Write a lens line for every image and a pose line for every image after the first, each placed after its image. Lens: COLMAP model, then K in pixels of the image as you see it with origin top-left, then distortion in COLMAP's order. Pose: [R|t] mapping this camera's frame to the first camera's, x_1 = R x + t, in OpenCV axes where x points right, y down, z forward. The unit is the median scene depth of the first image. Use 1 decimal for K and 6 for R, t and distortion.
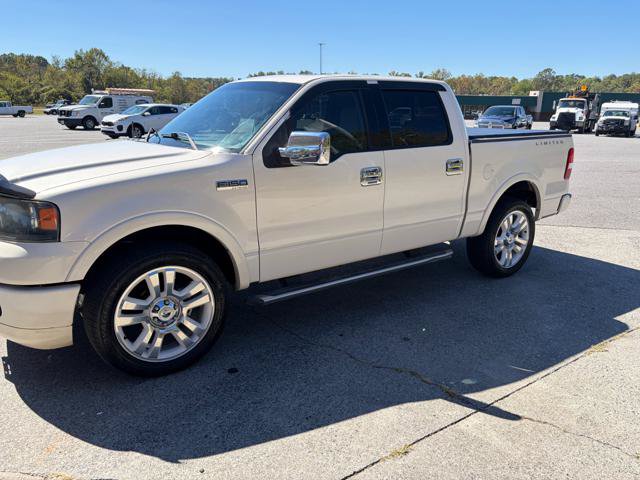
lens RADIAL K [[483.3, 0, 318.7], [0, 483.3, 235.9], [0, 0, 1]] dist [0.057408, -0.060162]
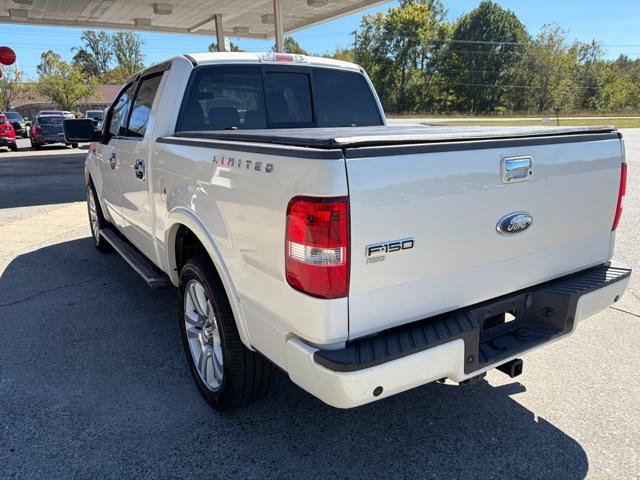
lens RADIAL K [[482.3, 0, 320.0], [0, 482.3, 240.0], [0, 0, 1]] dist [0.067712, -0.078853]
pose [[-0.053629, 0.238132, -0.969751, 1.049083], [-0.237954, 0.940124, 0.244016, -0.296765], [0.969795, 0.243843, 0.006247, 1.309759]]
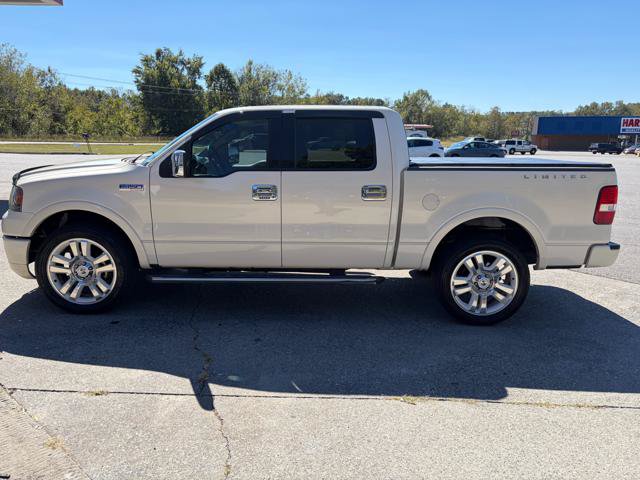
lens RADIAL K [[483.3, 0, 318.7], [0, 483.3, 235.9], [0, 0, 1]] dist [0.057408, -0.060162]
pose [[0.813397, 0.114356, -0.570358, 0.768778], [-0.152427, 0.988127, -0.019261, -0.017963], [0.561383, 0.102605, 0.821170, 0.130355]]
